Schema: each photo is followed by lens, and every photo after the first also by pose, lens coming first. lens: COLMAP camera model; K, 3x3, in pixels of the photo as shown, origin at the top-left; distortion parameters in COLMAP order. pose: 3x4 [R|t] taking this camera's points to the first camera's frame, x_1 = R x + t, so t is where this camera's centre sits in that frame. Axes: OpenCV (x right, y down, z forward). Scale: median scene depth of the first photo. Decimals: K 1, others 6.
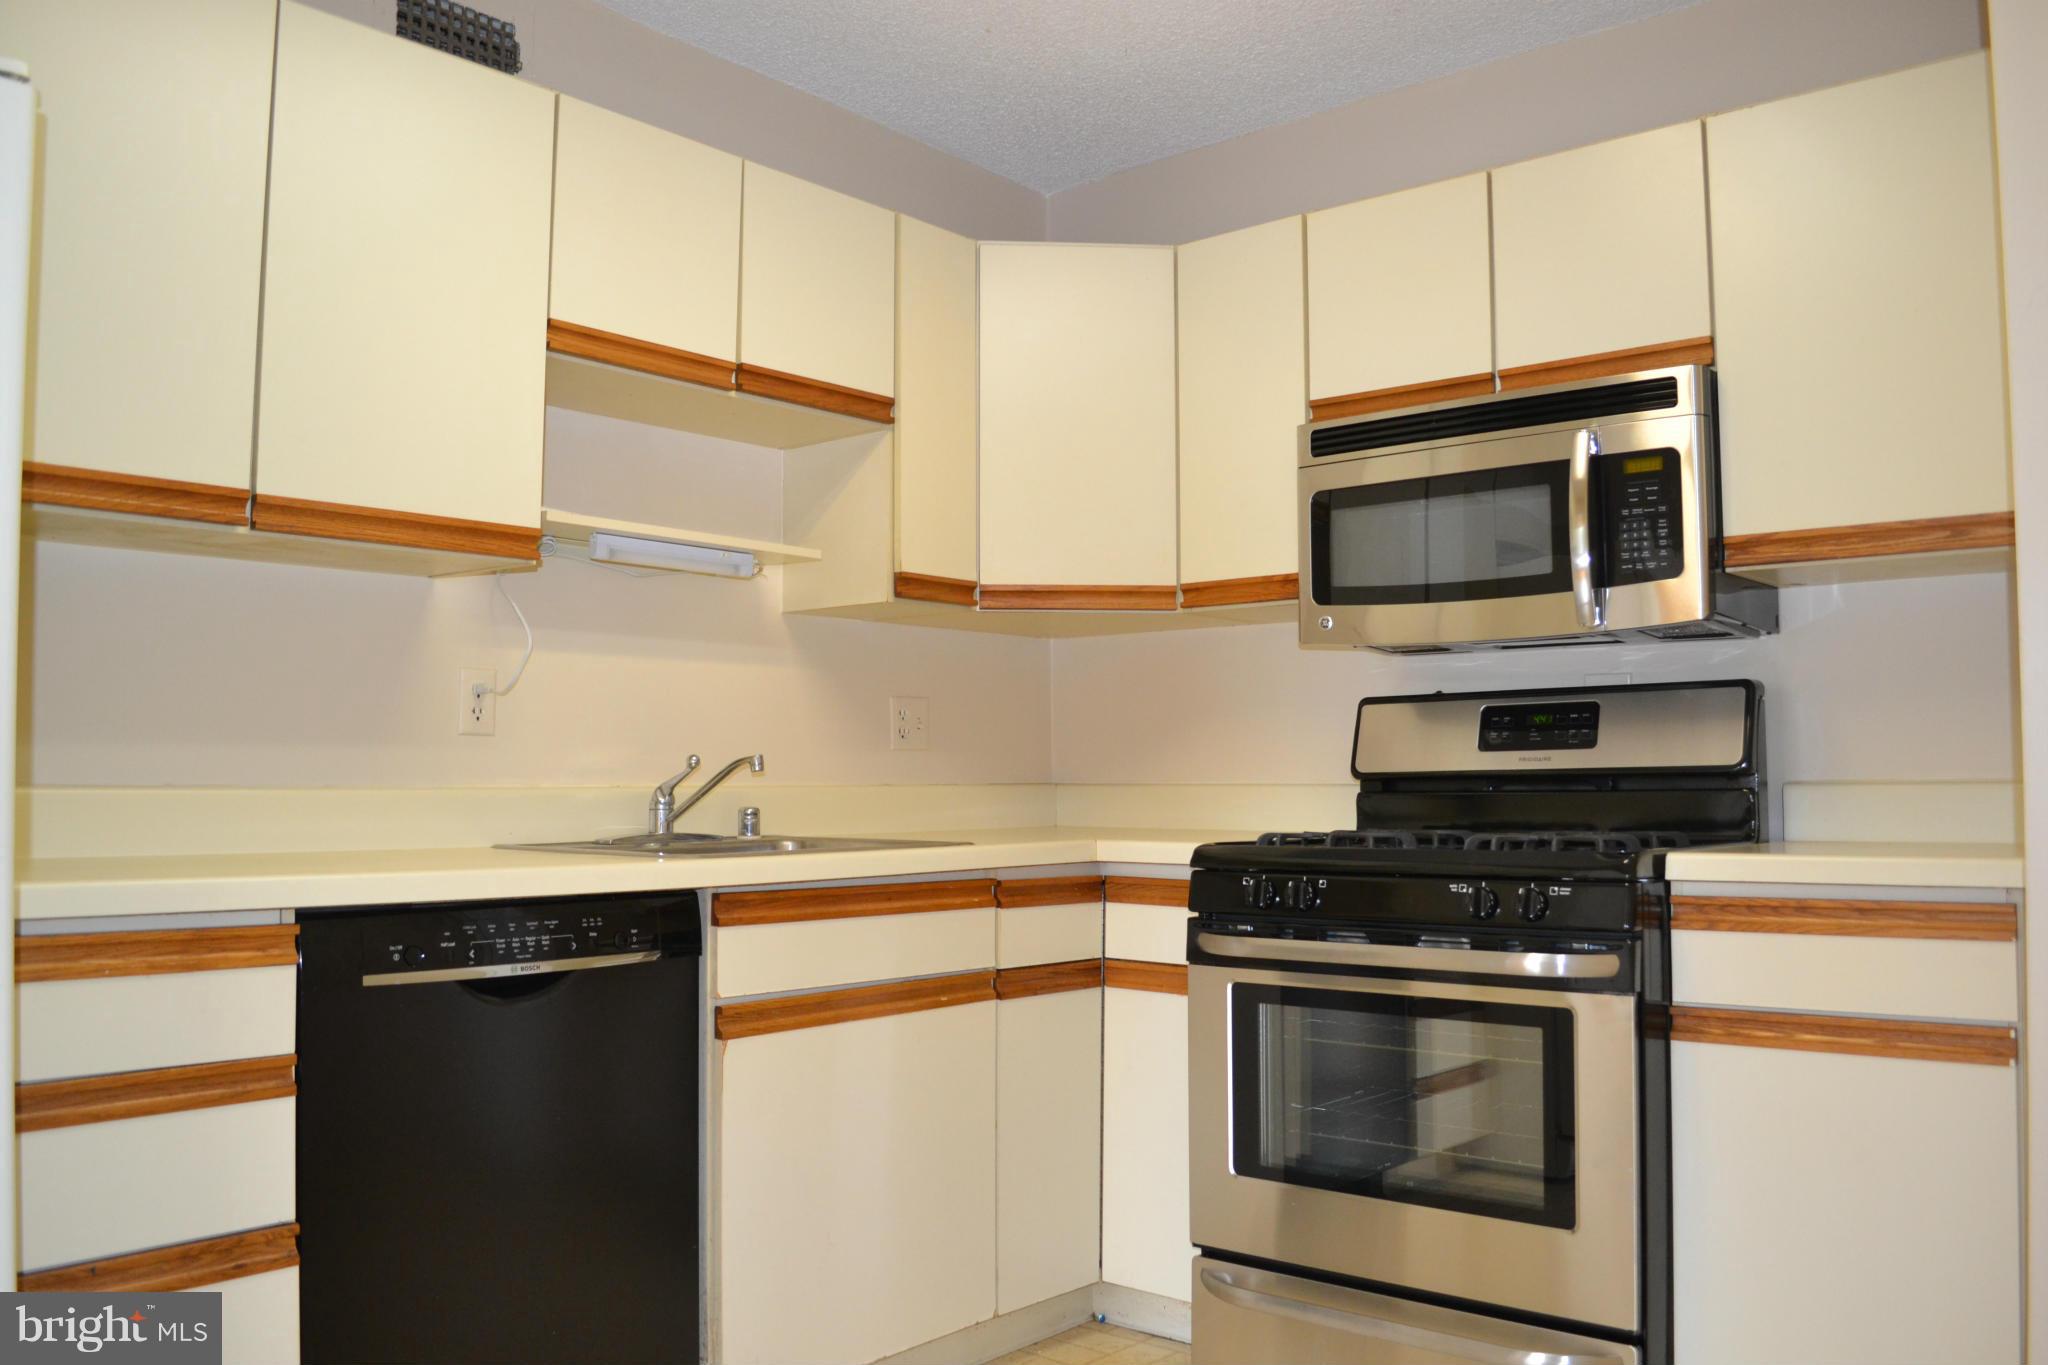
lens RADIAL K [[1647.8, 0, 1016.5], [0, 1647.8, 683.2], [0, 0, 1]] dist [-0.084692, 0.019806]
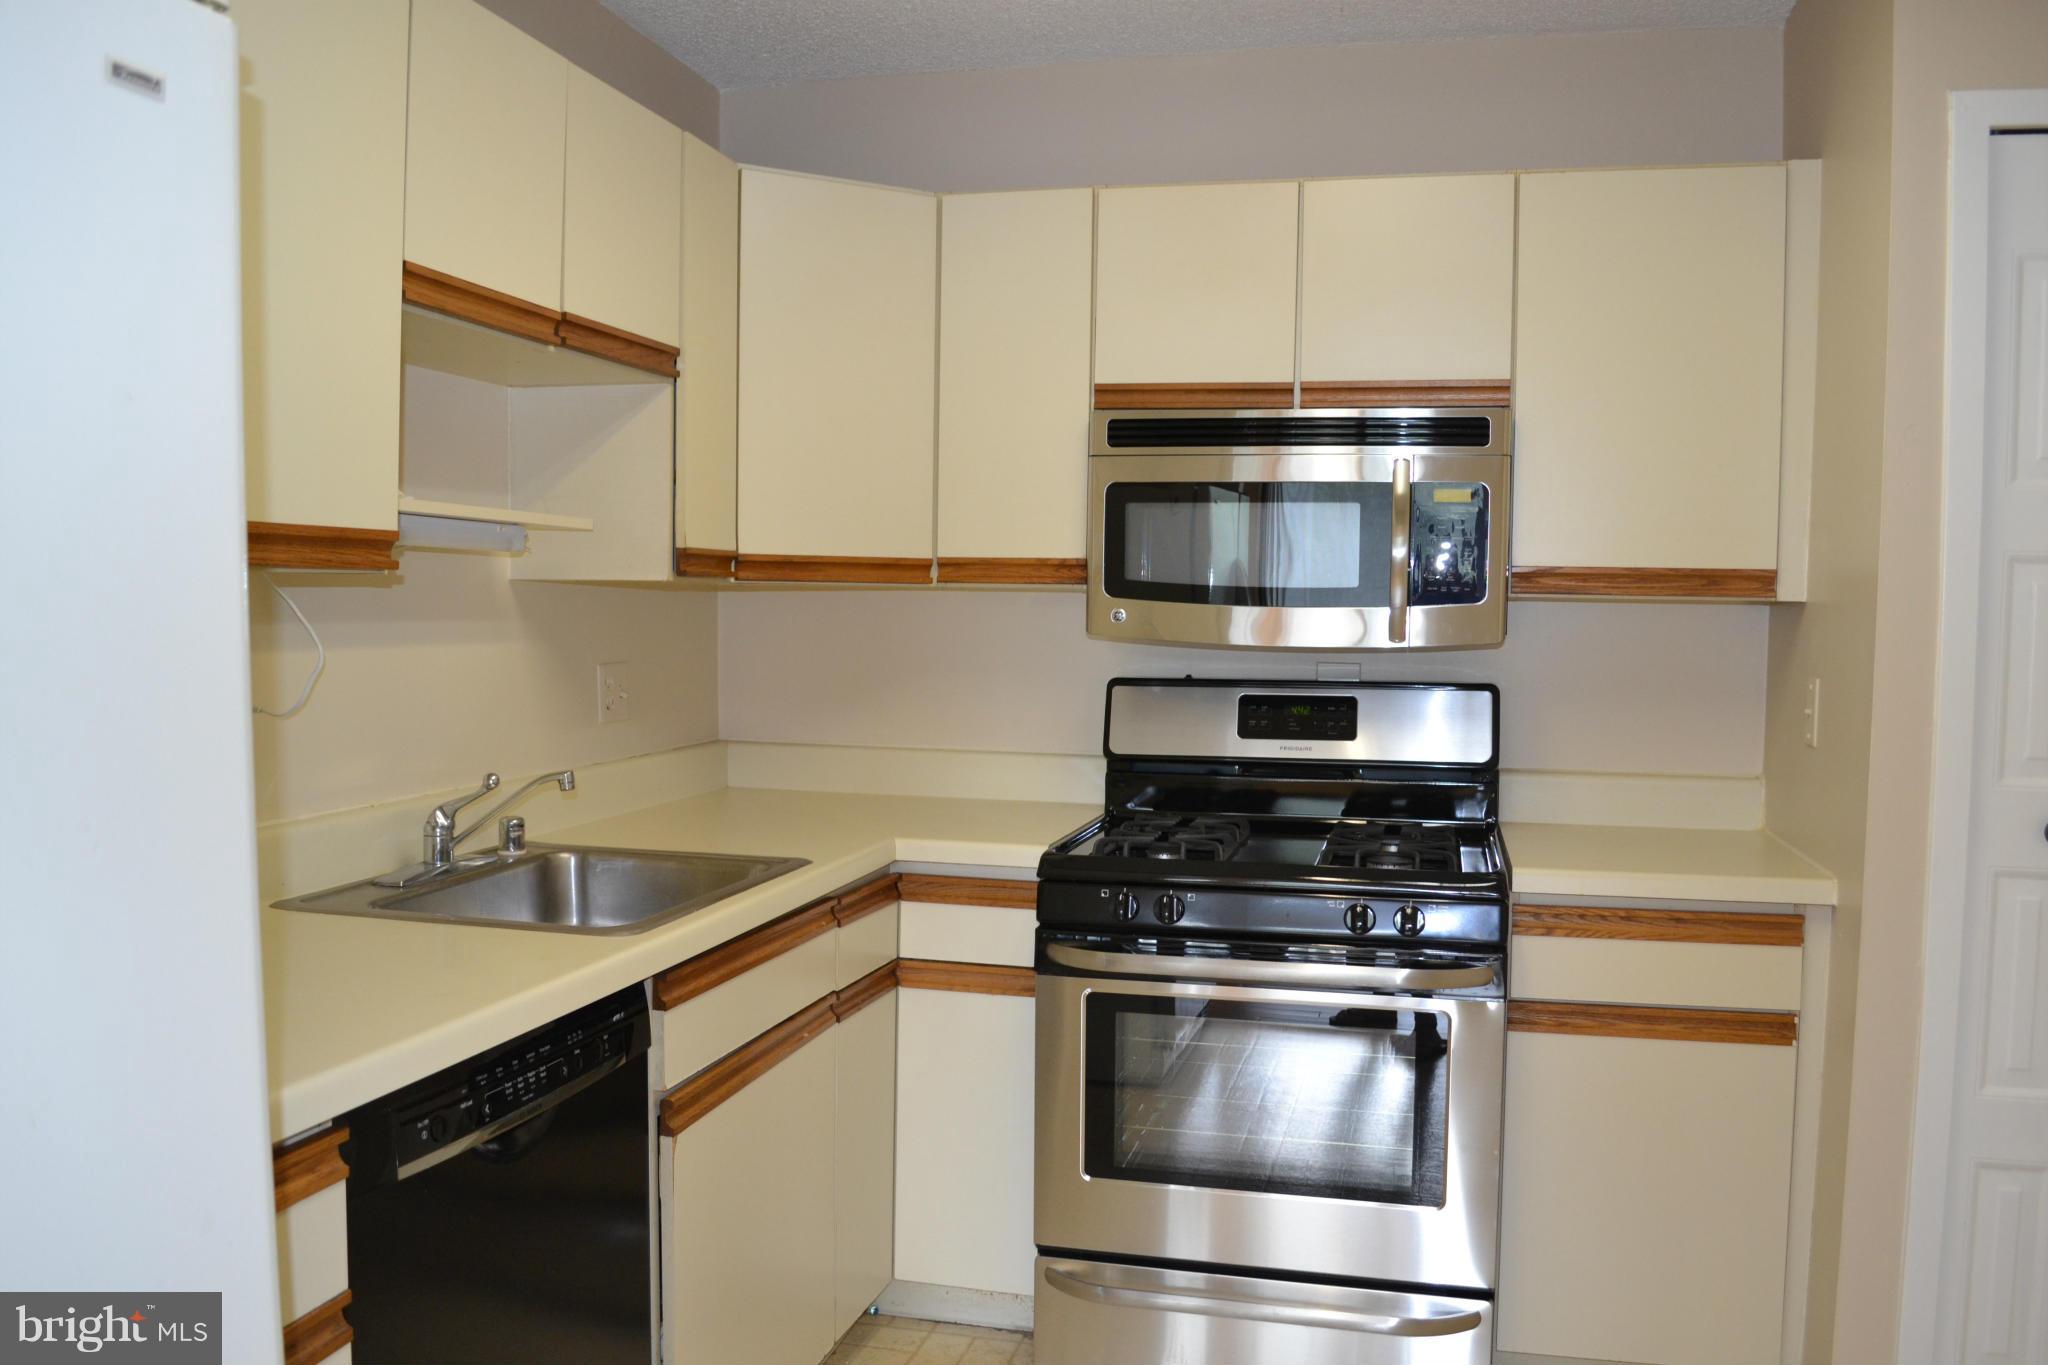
lens RADIAL K [[1647.8, 0, 1024.1], [0, 1647.8, 688.7], [0, 0, 1]] dist [-0.084692, 0.019806]
pose [[0.893835, -0.010996, 0.448262, -0.321572], [-0.040285, 0.993687, 0.104703, -0.097369], [-0.446583, -0.111645, 0.887749, 0.129294]]
